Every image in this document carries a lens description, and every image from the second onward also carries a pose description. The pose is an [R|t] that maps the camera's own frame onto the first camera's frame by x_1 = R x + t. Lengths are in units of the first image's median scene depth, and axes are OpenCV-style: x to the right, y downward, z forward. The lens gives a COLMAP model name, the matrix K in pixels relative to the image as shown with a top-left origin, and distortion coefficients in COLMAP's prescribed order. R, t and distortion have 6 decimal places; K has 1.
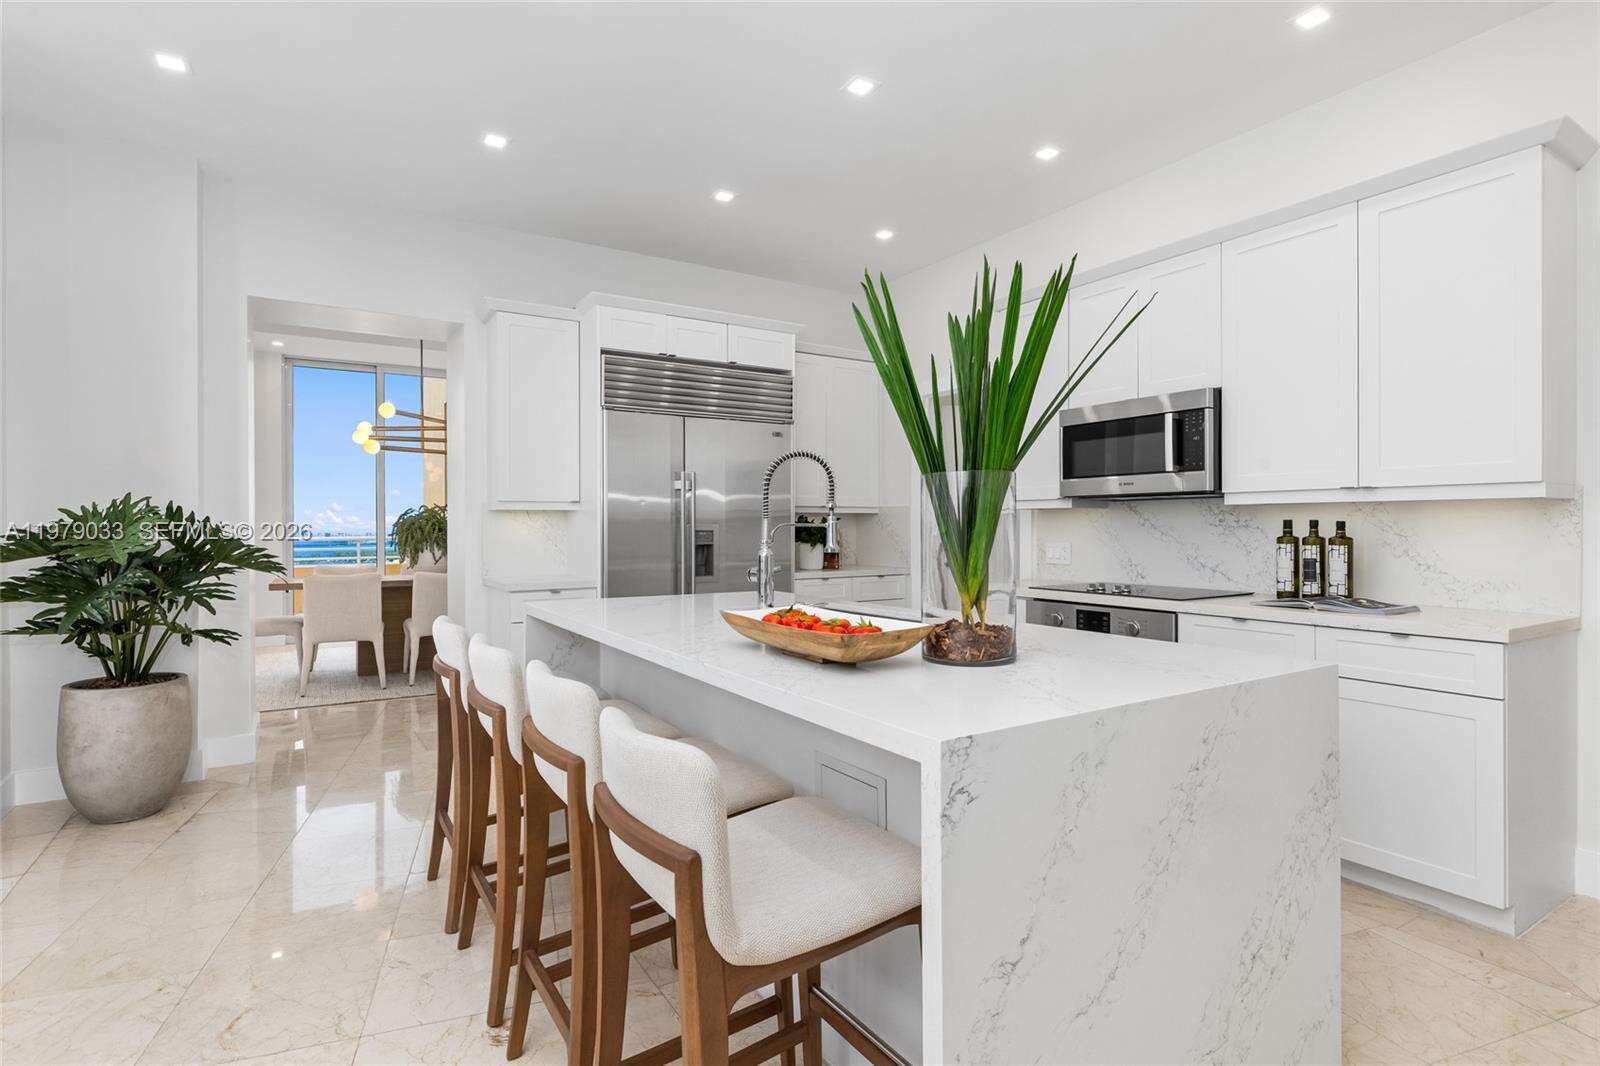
lens RADIAL K [[835.1, 0, 800.0], [0, 835.1, 533.0], [0, 0, 1]] dist [0.001830, 0.000419]
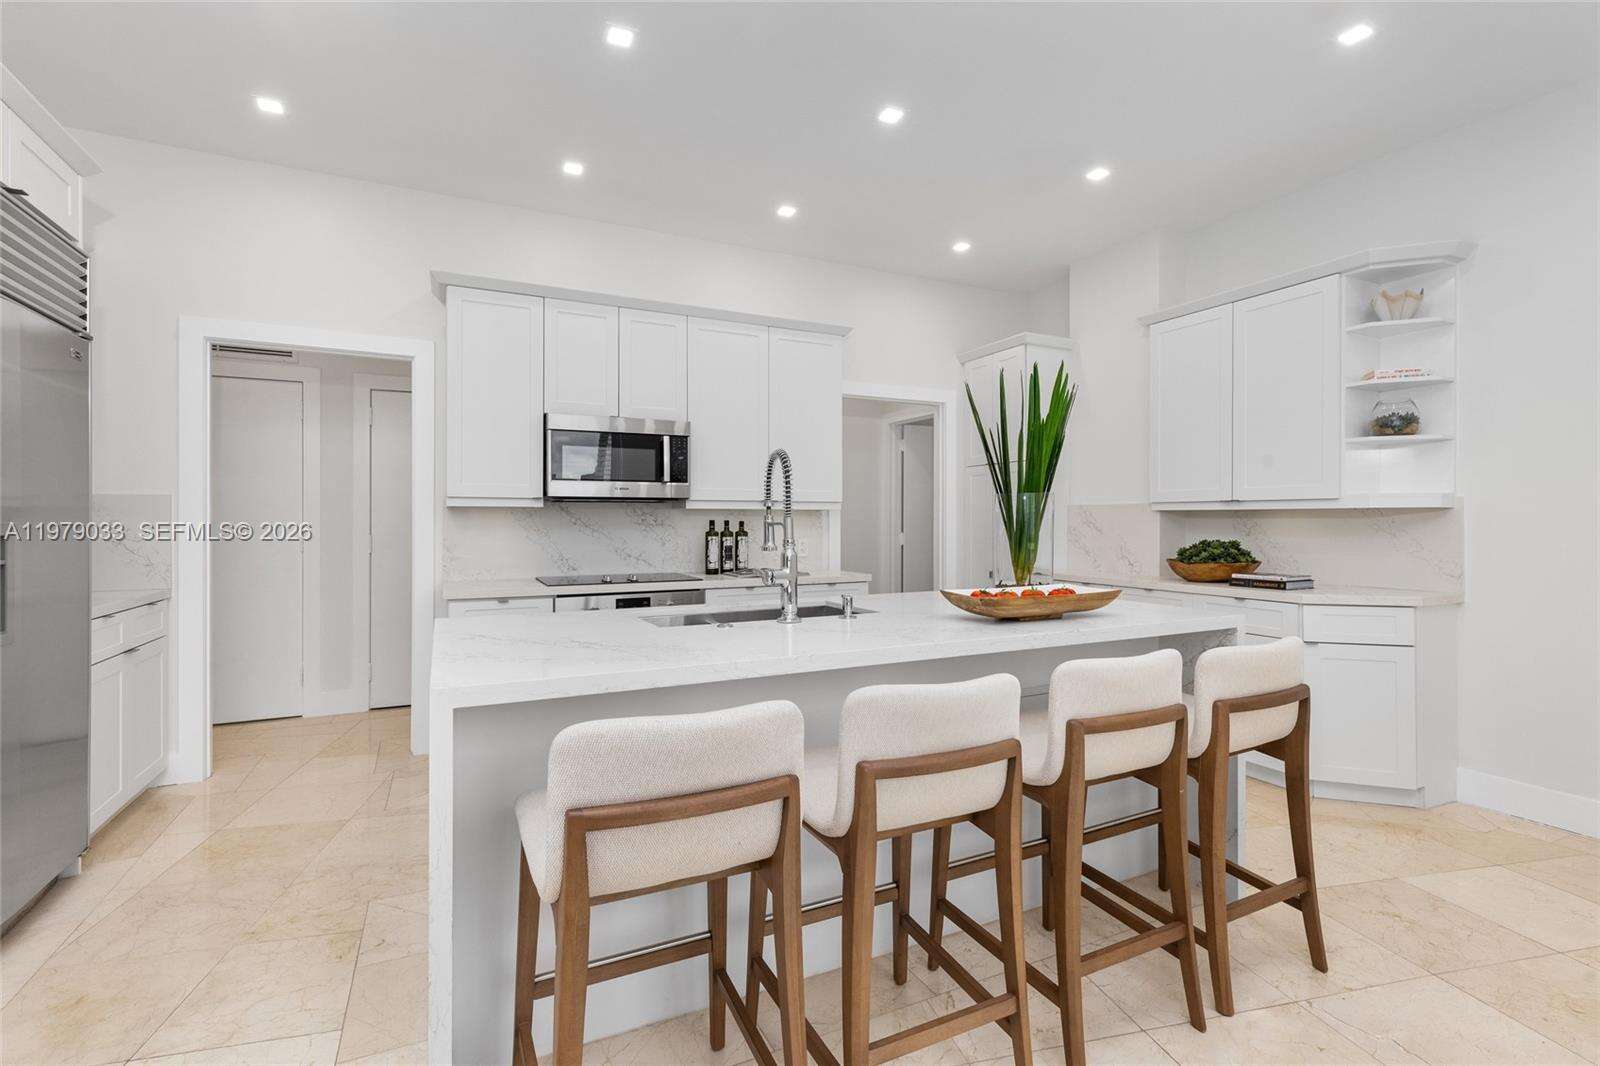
lens RADIAL K [[727.6, 0, 801.6], [0, 727.6, 523.1], [0, 0, 1]] dist [0.000077, -0.000402]
pose [[0.131782, 0.001321, 0.991278, -0.670304], [0.010664, 0.999939, -0.002750, -0.005108], [-0.991221, 0.010934, 0.131760, 0.690407]]
